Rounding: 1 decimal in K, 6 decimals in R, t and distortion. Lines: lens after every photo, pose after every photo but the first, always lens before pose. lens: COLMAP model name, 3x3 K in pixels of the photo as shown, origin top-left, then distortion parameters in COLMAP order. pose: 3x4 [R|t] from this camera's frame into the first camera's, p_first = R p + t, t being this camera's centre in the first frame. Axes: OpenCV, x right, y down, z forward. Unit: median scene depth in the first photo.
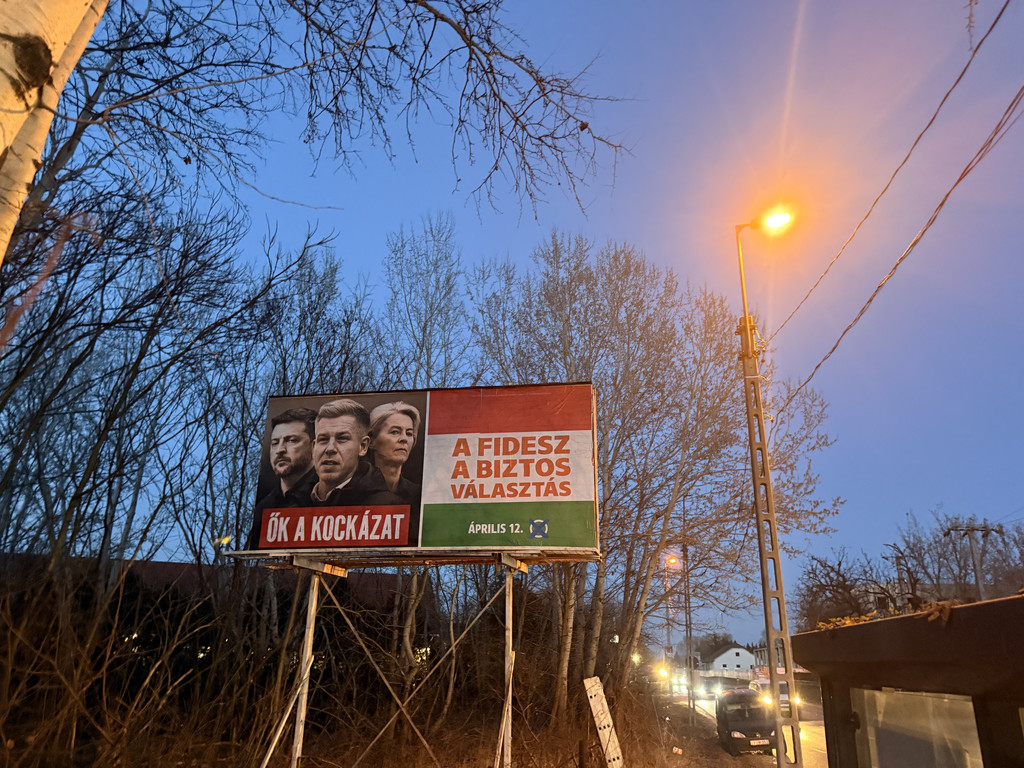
lens RADIAL K [[716.8, 0, 506.2], [0, 716.8, 359.8], [0, 0, 1]] dist [0.063848, -0.072199]
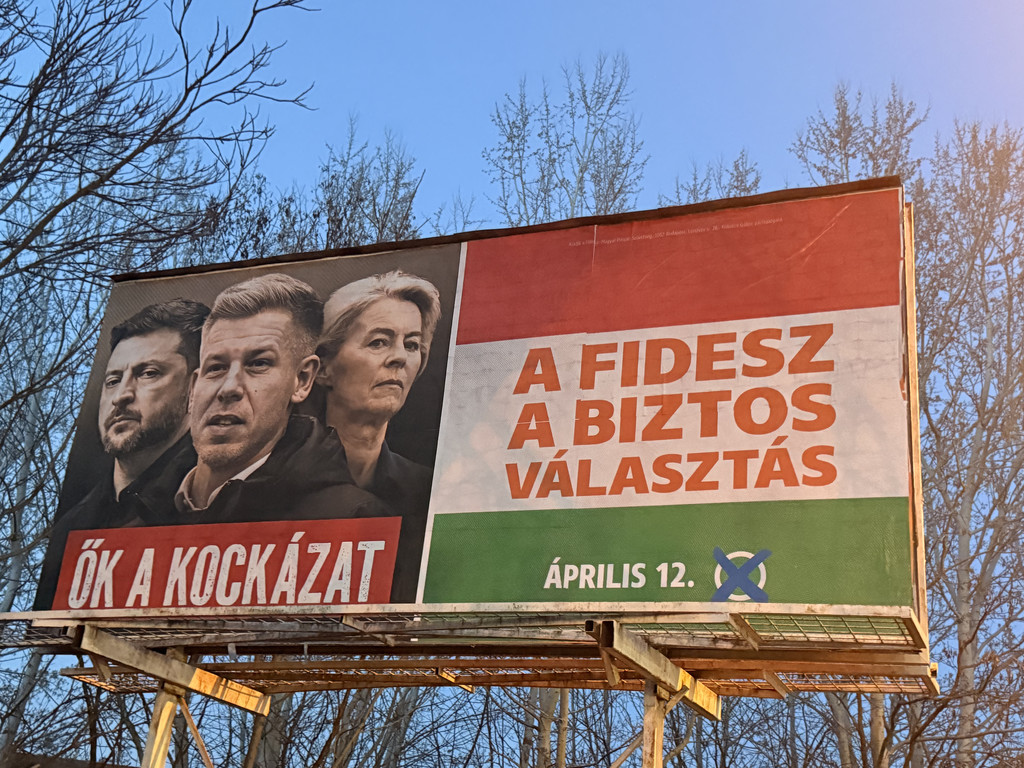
lens RADIAL K [[1237.1, 0, 501.3], [0, 1237.1, 378.3], [0, 0, 1]] dist [0.110840, 0.000000]
pose [[0.977056, -0.007132, -0.212862, 0.053379], [-0.005165, 0.998352, -0.057159, 0.151698], [0.212918, 0.056947, 0.975409, 0.334993]]
